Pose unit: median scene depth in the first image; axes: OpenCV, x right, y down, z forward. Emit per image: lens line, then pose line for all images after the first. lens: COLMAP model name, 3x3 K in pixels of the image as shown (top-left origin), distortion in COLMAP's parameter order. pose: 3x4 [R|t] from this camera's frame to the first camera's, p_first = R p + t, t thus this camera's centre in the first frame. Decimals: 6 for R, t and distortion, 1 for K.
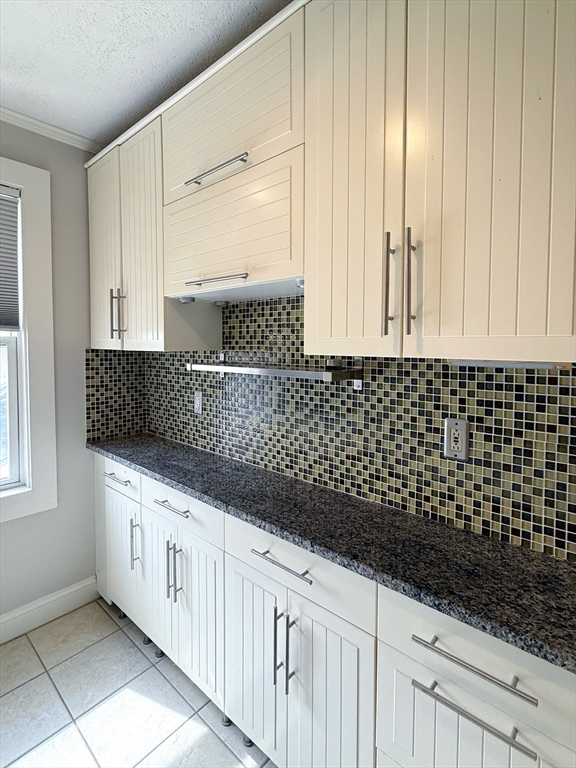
lens RADIAL K [[374.8, 0, 289.6], [0, 374.8, 358.5], [0, 0, 1]] dist [0.001985, 0.000517]
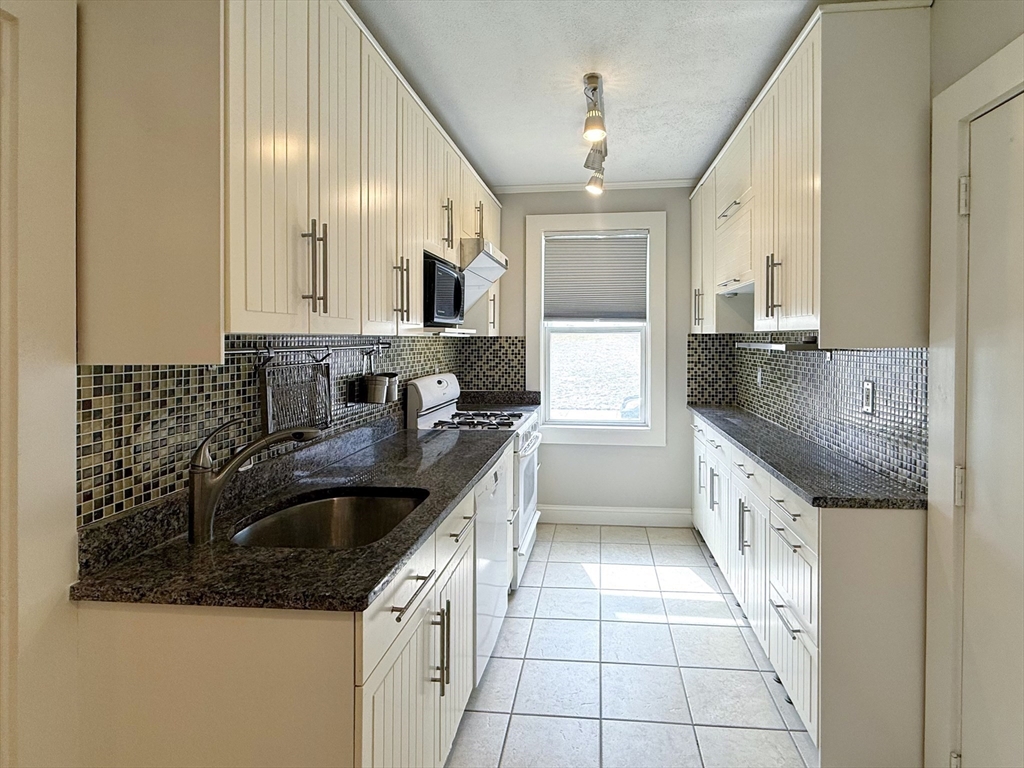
lens RADIAL K [[499.7, 0, 512.0], [0, 499.7, 384.0], [0, 0, 1]] dist [0.001985, 0.000517]
pose [[0.520094, 0.073839, -0.850911, 0.641079], [-0.022344, 0.997091, 0.072867, 0.036678], [0.853817, -0.018885, 0.520231, -0.452867]]
